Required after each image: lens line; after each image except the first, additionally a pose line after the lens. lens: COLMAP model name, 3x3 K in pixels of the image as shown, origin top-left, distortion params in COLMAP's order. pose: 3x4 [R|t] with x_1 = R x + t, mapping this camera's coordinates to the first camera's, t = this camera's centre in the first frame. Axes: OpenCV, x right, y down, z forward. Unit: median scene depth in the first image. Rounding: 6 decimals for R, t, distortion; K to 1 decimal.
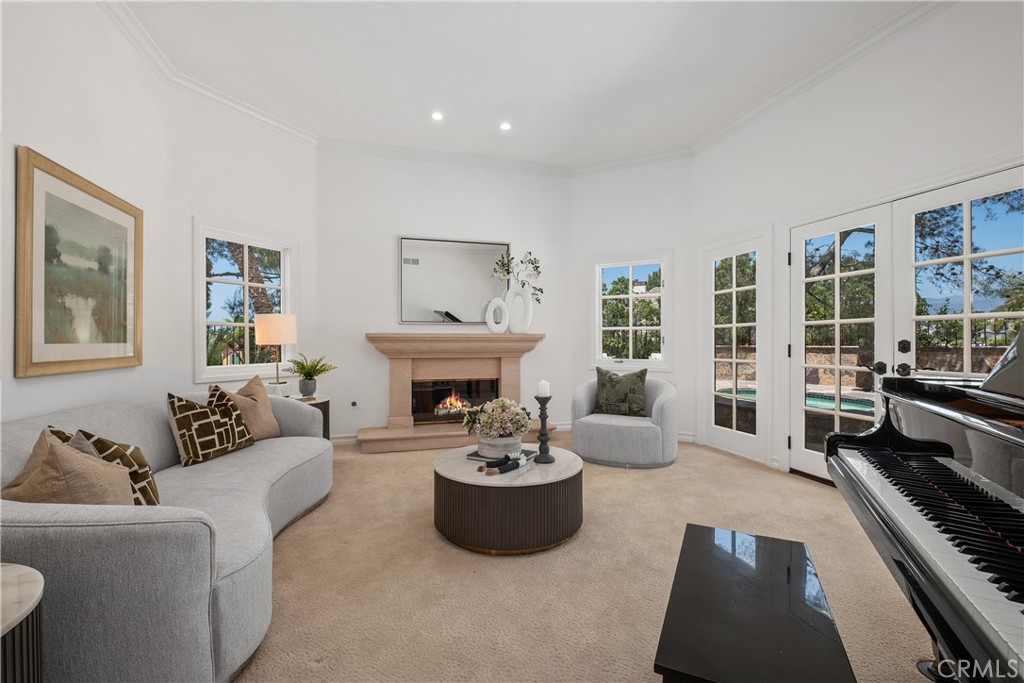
lens RADIAL K [[441.5, 0, 512.4], [0, 441.5, 347.1], [0, 0, 1]] dist [-0.001291, -0.003204]
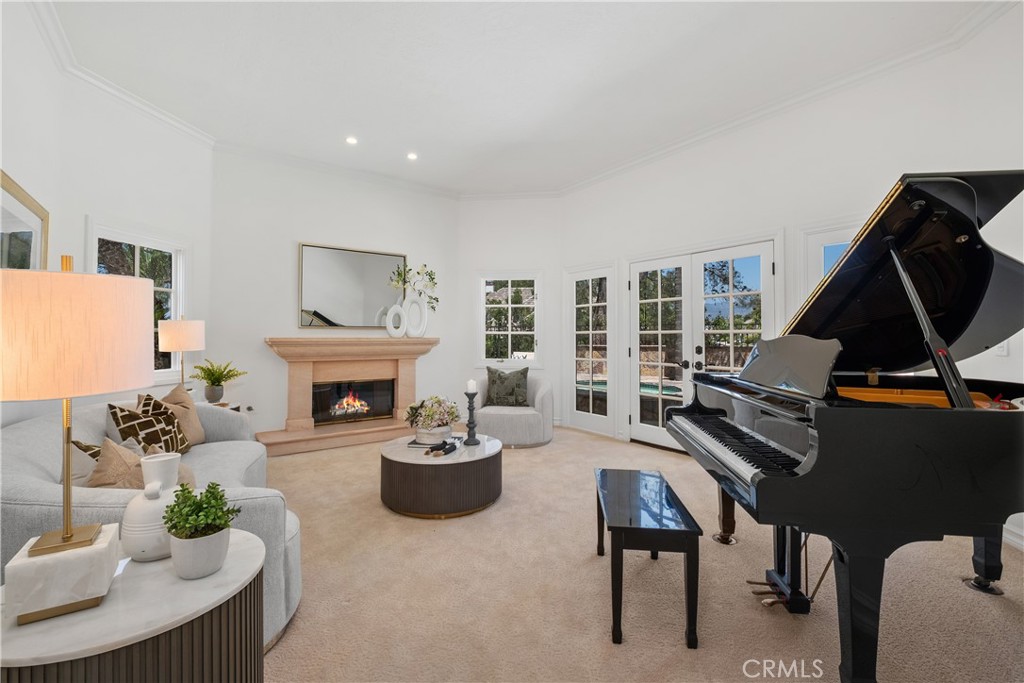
lens RADIAL K [[441.5, 0, 508.3], [0, 441.5, 337.4], [0, 0, 1]] dist [-0.001291, -0.003204]
pose [[0.944499, 0.001308, 0.328511, -0.170341], [0.003114, 0.999911, -0.012935, -0.020661], [-0.328499, 0.013240, 0.944412, -0.163064]]
